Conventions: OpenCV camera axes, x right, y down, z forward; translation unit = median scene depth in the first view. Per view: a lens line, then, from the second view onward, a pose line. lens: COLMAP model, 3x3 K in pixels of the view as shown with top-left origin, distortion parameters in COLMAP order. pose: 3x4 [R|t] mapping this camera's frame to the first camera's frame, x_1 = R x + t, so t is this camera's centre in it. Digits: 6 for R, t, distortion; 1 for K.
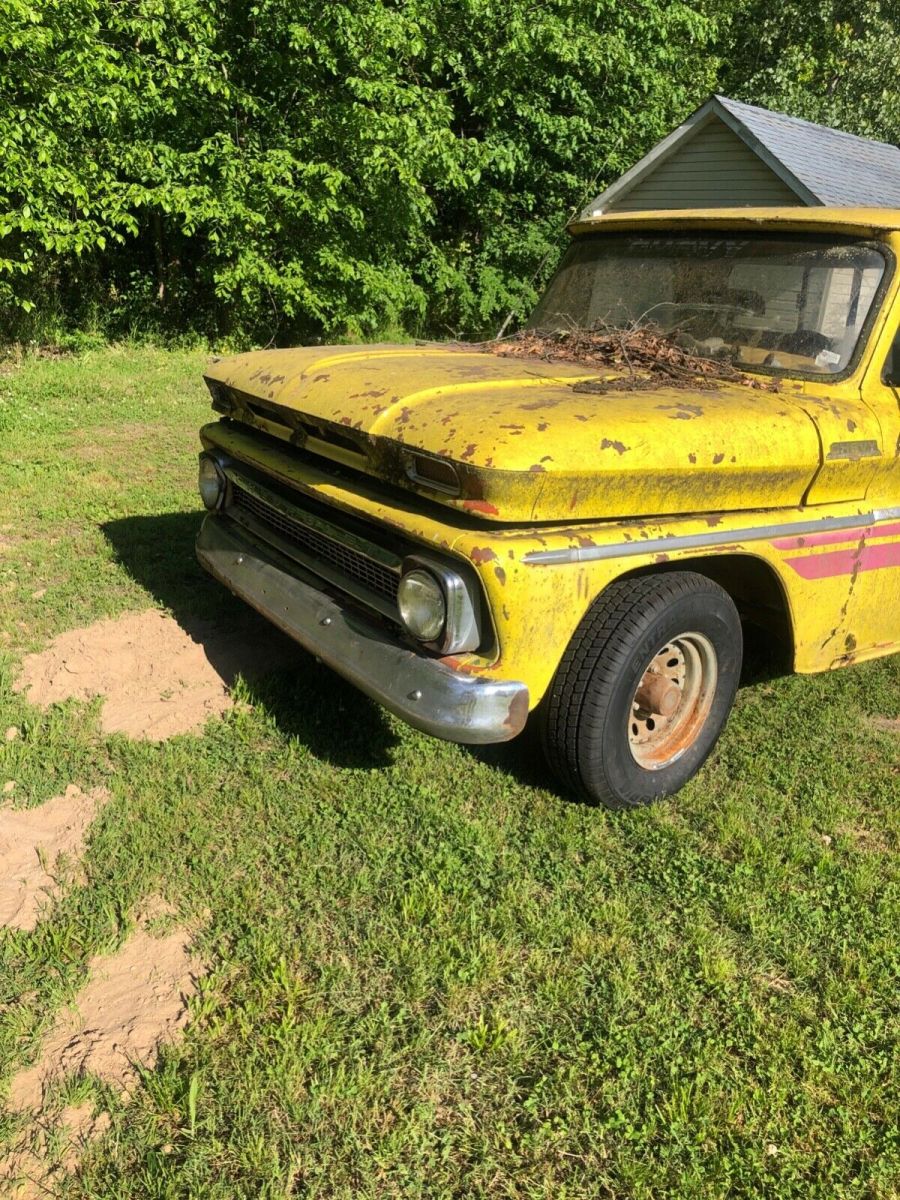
lens RADIAL K [[988.8, 0, 443.4], [0, 988.8, 598.6], [0, 0, 1]] dist [0.023787, -0.013143]
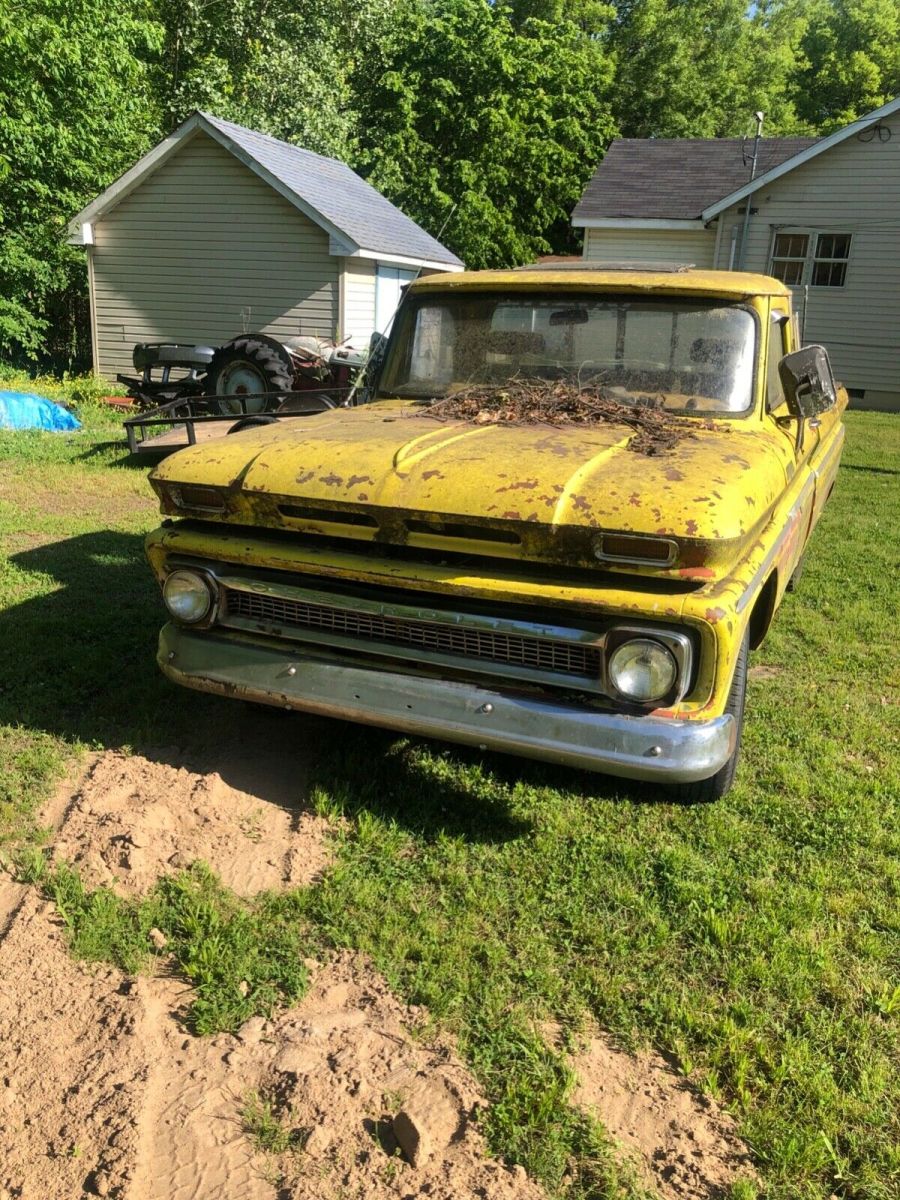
lens RADIAL K [[994.1, 0, 451.9], [0, 994.1, 596.1], [0, 0, 1]] dist [0.036550, -0.008108]
pose [[0.831607, -0.205039, 0.516128, -0.655191], [0.204359, 0.977122, 0.058903, -0.157932], [-0.516398, 0.056492, 0.854484, 0.134609]]
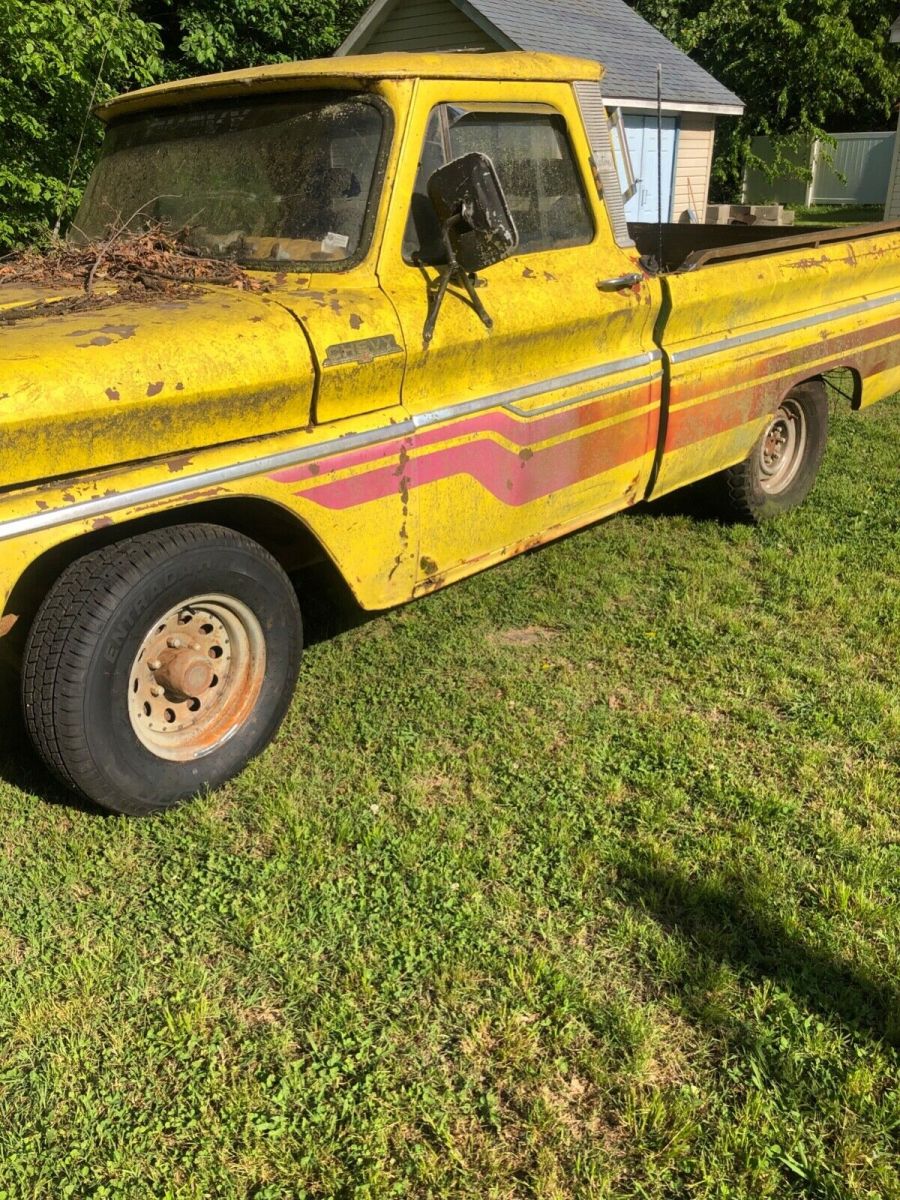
lens RADIAL K [[988.8, 0, 443.4], [0, 988.8, 598.6], [0, 0, 1]] dist [0.023787, -0.013143]
pose [[0.975965, -0.170240, 0.136053, 0.334271], [0.156855, 0.982156, 0.103761, -0.018170], [-0.151290, -0.079927, 0.985253, 0.138077]]
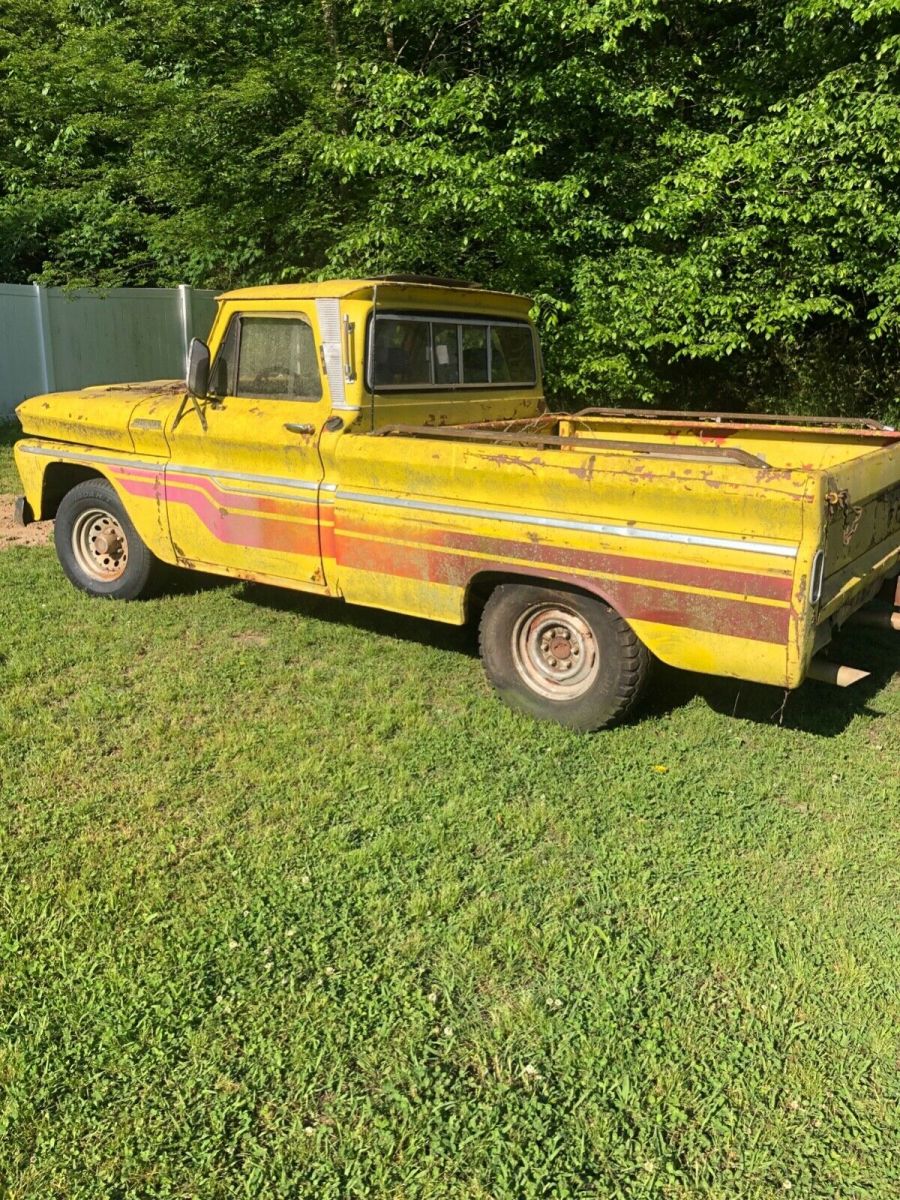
lens RADIAL K [[988.8, 0, 443.4], [0, 988.8, 598.6], [0, 0, 1]] dist [0.023787, -0.013143]
pose [[0.365418, 0.185751, -0.912122, 2.302554], [-0.285500, 0.955025, 0.080110, -0.147431], [0.885979, 0.231137, 0.402015, 0.838299]]
